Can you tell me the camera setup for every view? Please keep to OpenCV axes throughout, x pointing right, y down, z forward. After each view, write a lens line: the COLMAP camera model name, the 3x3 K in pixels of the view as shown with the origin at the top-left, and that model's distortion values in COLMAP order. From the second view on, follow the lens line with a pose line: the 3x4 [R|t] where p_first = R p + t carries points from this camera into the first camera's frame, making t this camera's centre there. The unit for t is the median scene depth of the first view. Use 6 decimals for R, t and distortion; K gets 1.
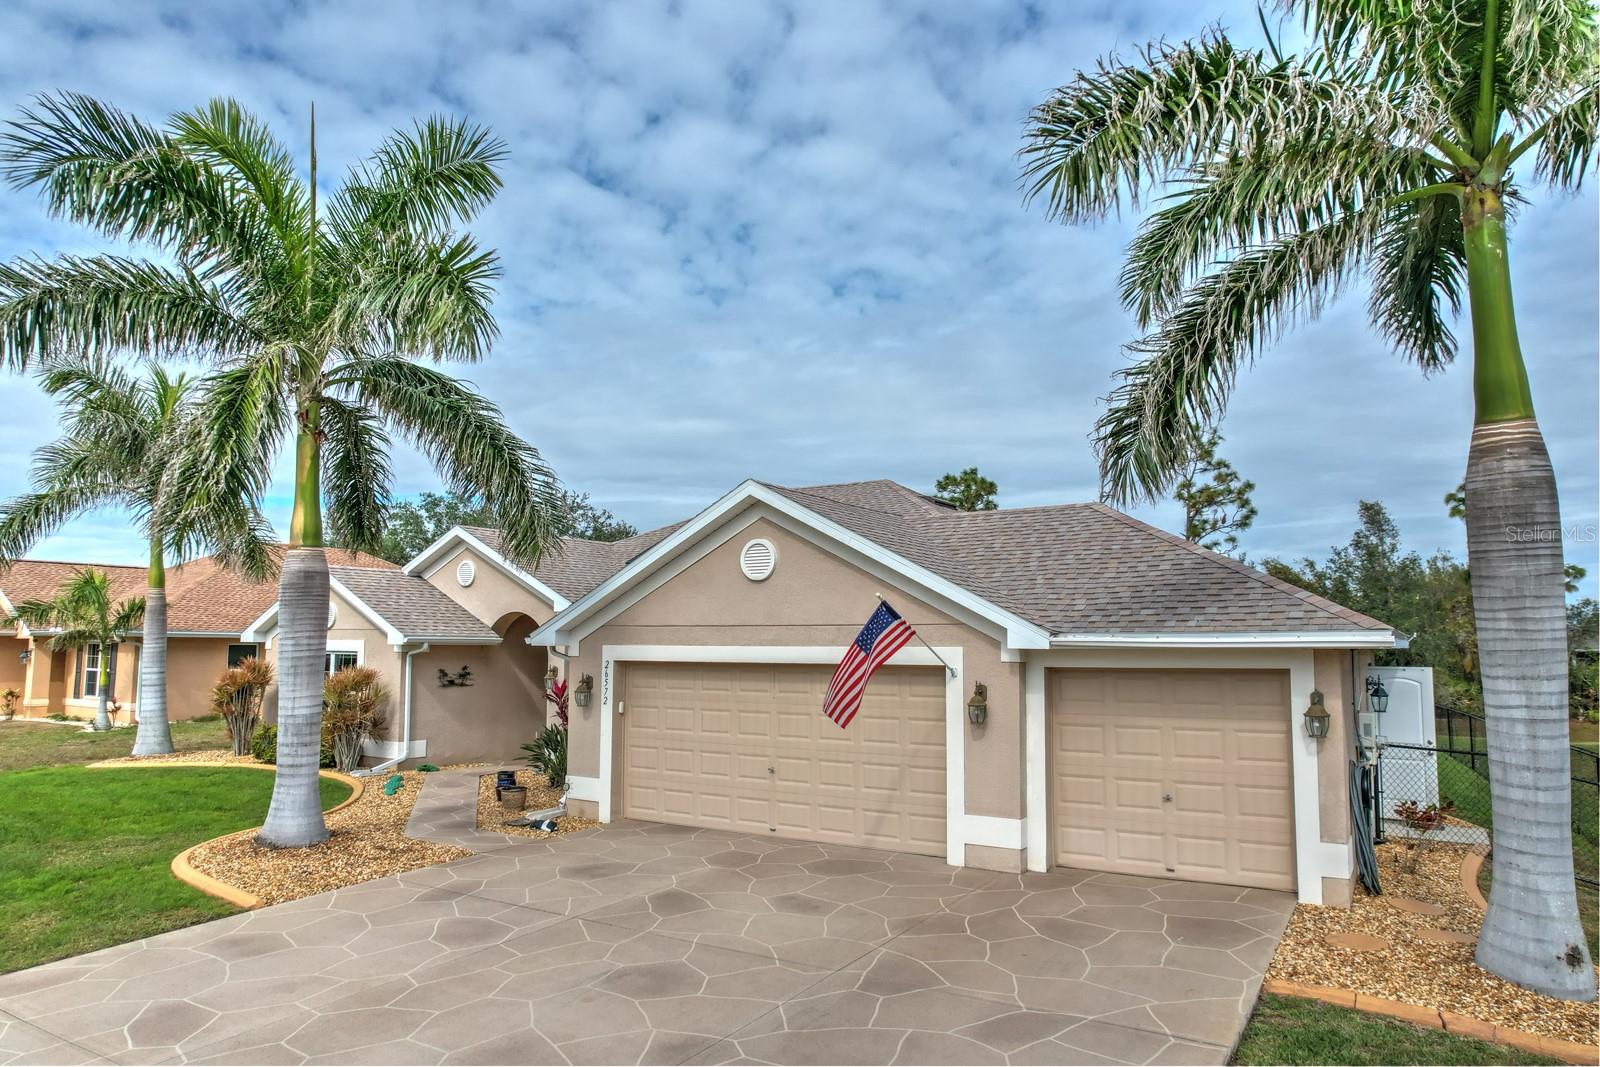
lens RADIAL K [[1021.1, 0, 802.5], [0, 1021.1, 542.3], [0, 0, 1]] dist [-0.075231, 0.062497]
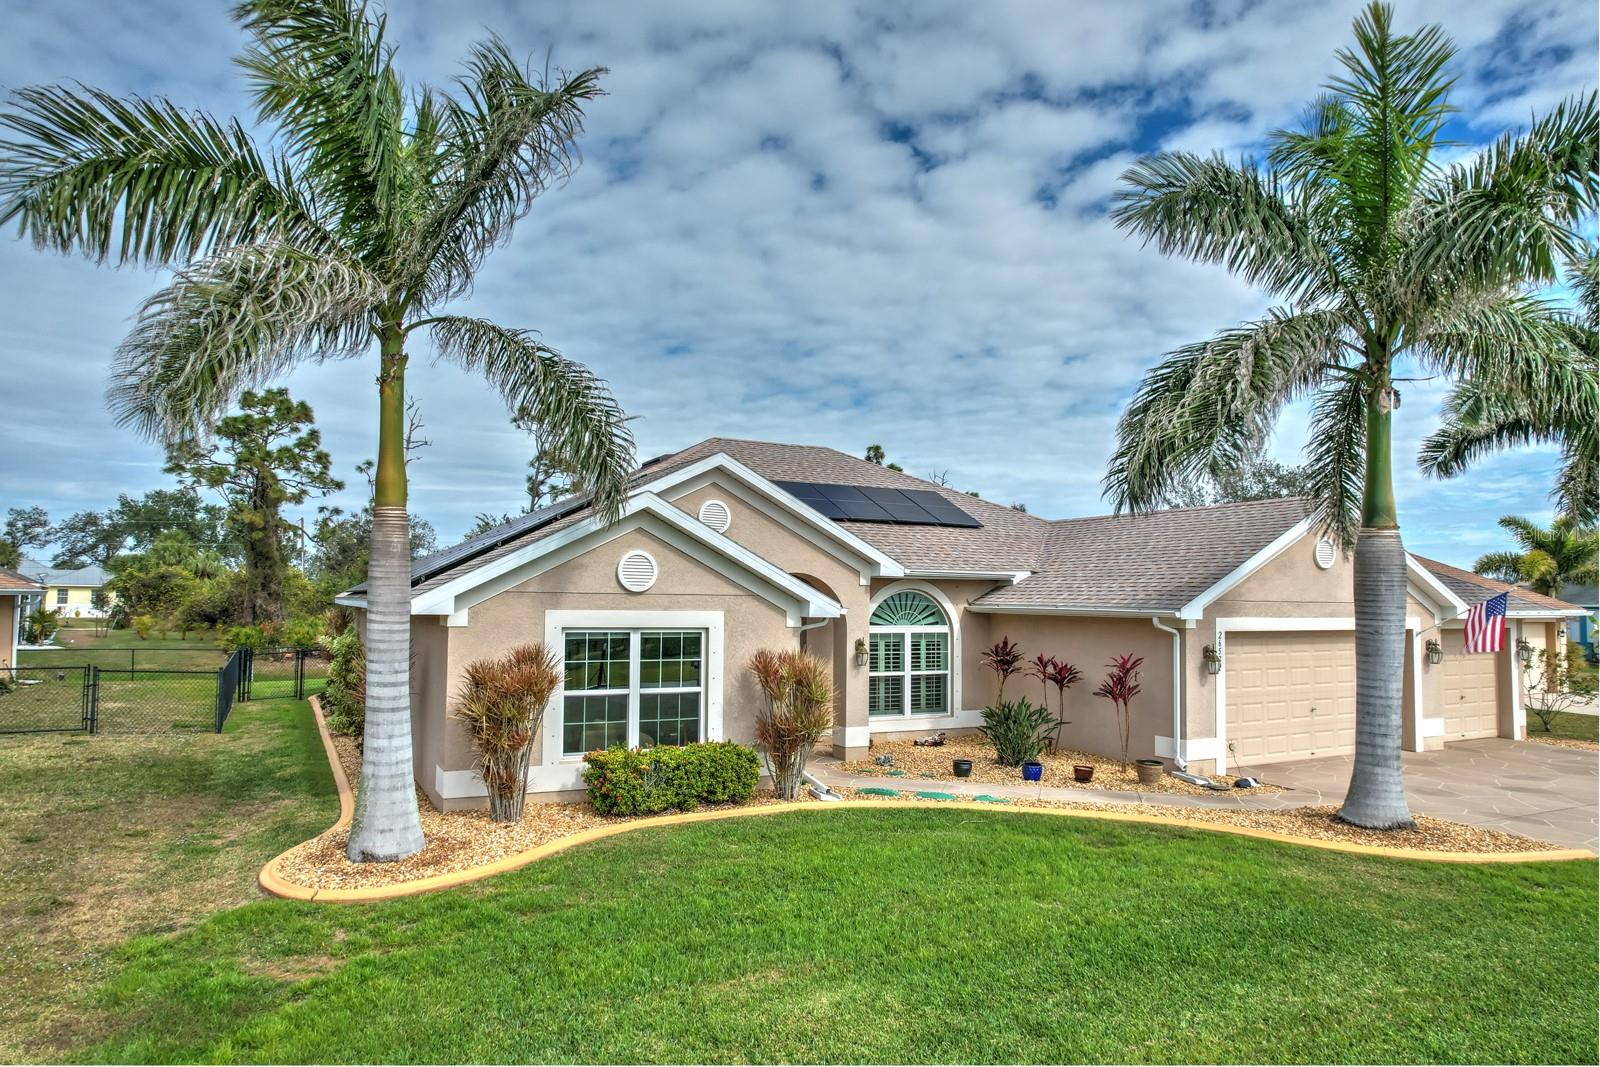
lens RADIAL K [[1062.5, 0, 820.0], [0, 1062.5, 534.7], [0, 0, 1]] dist [-0.041106, -0.000124]
pose [[0.492548, 0.054989, 0.868546, -1.499013], [-0.095725, 0.995370, -0.008734, 0.066642], [-0.865005, -0.078839, 0.495531, 0.862838]]
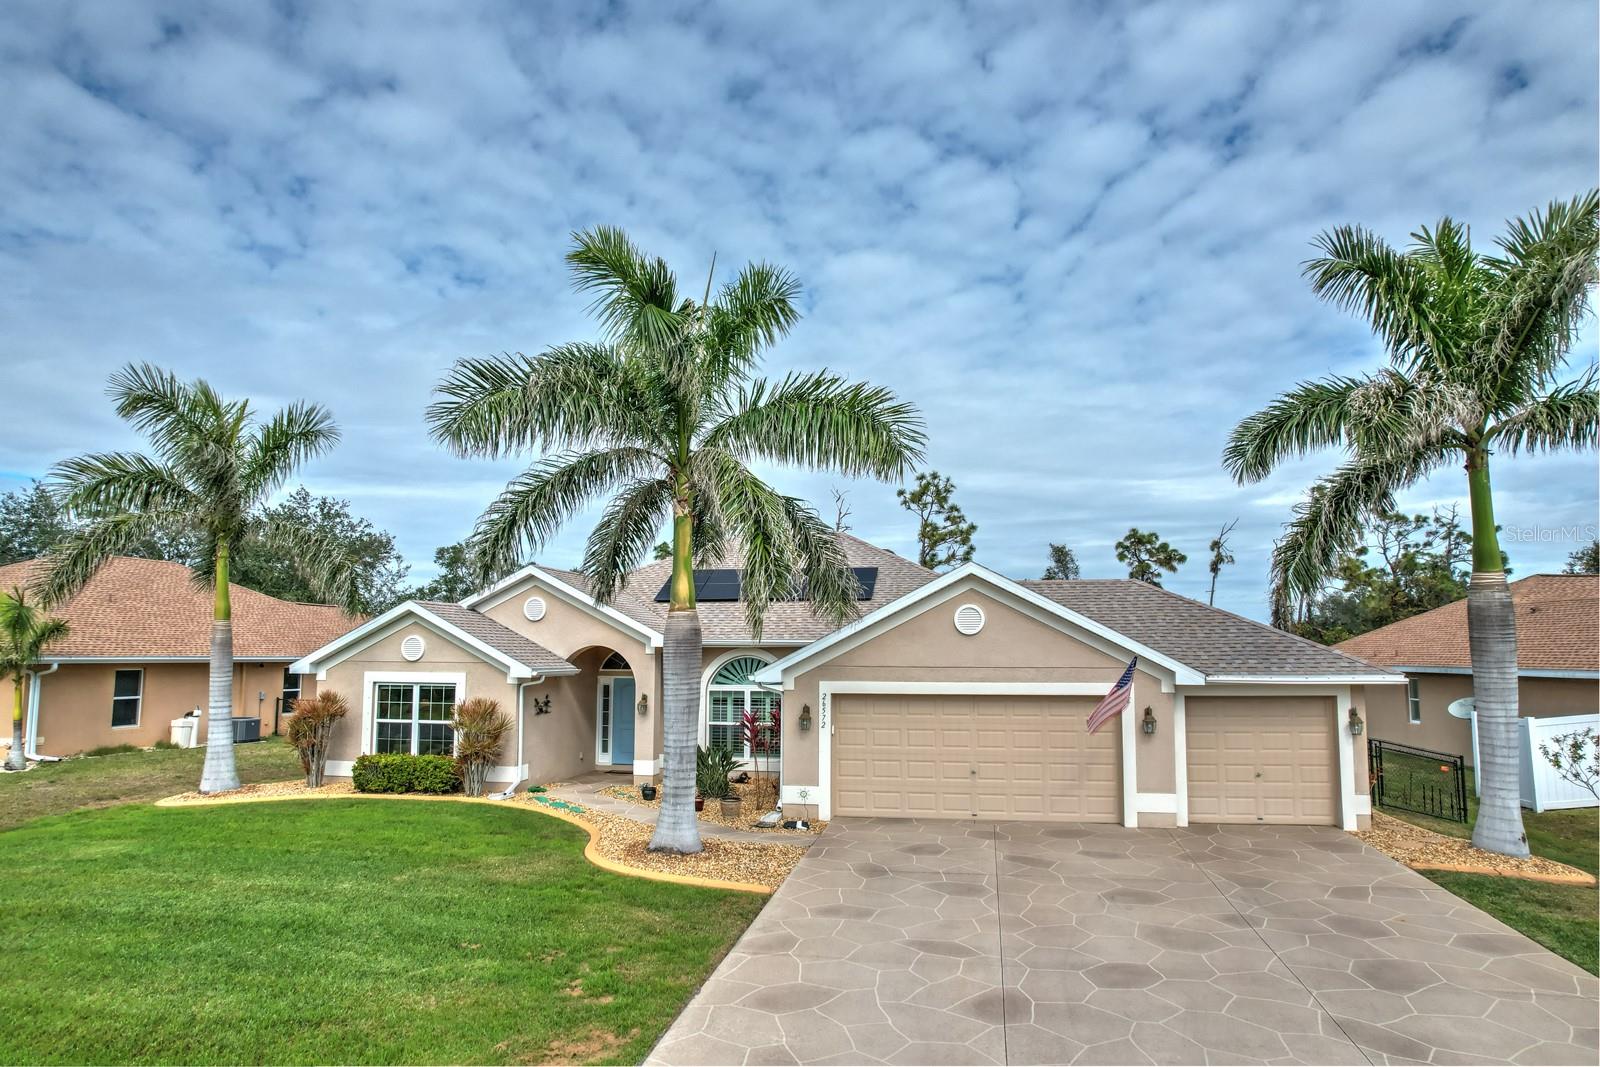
lens RADIAL K [[1021.1, 0, 802.5], [0, 1021.1, 542.3], [0, 0, 1]] dist [-0.075231, 0.062497]
pose [[0.927307, 0.039231, 0.372239, -0.741378], [-0.037274, 0.999227, -0.012454, -0.059377], [-0.372440, -0.002327, 0.928053, -0.185585]]
